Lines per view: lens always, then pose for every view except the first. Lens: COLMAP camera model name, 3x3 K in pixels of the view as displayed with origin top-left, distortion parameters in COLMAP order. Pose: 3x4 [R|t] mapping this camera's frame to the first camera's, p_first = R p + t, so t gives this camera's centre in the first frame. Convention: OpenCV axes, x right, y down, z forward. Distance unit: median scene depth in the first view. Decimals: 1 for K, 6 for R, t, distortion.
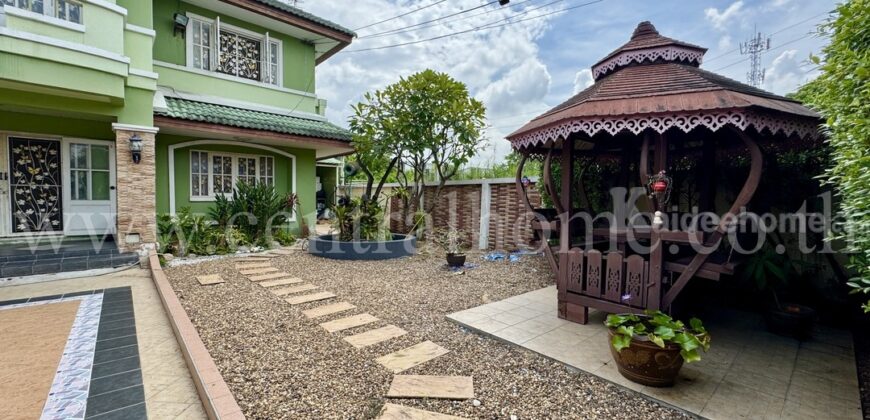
lens RADIAL K [[348.3, 0, 434.0], [0, 348.3, 209.9], [0, 0, 1]] dist [-0.003223, 0.000409]
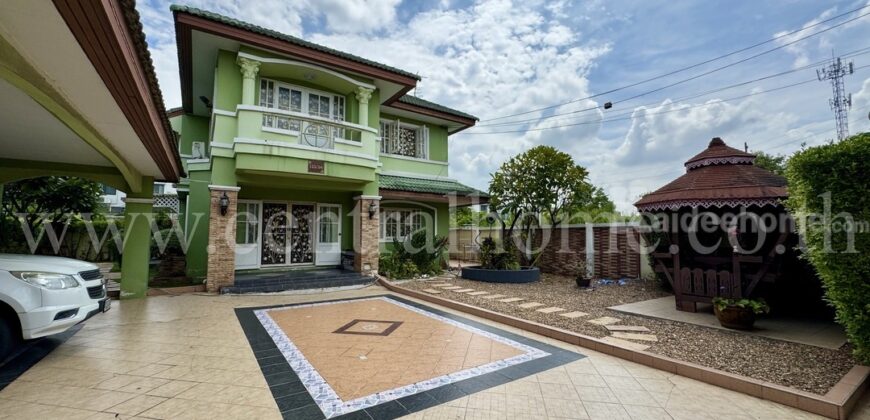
lens RADIAL K [[348.3, 0, 433.8], [0, 348.3, 210.1], [0, 0, 1]] dist [-0.003223, 0.000409]
pose [[0.989445, -0.022083, -0.143216, -0.326693], [0.005981, 0.993702, -0.111897, 0.005407], [0.144785, 0.109859, 0.983345, -0.518851]]
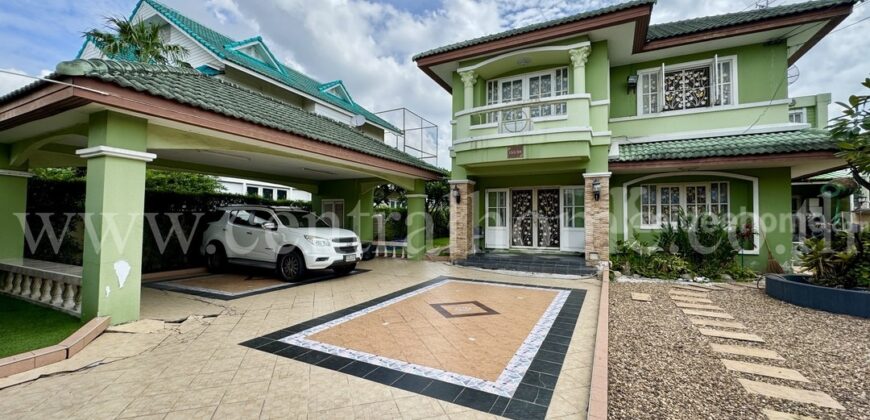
lens RADIAL K [[348.3, 0, 433.5], [0, 348.3, 210.2], [0, 0, 1]] dist [-0.003223, 0.000409]
pose [[0.355973, -0.034013, -0.933877, 0.173743], [-0.036816, 0.998051, -0.050383, -0.004907], [0.933771, 0.052317, 0.354027, -0.067252]]
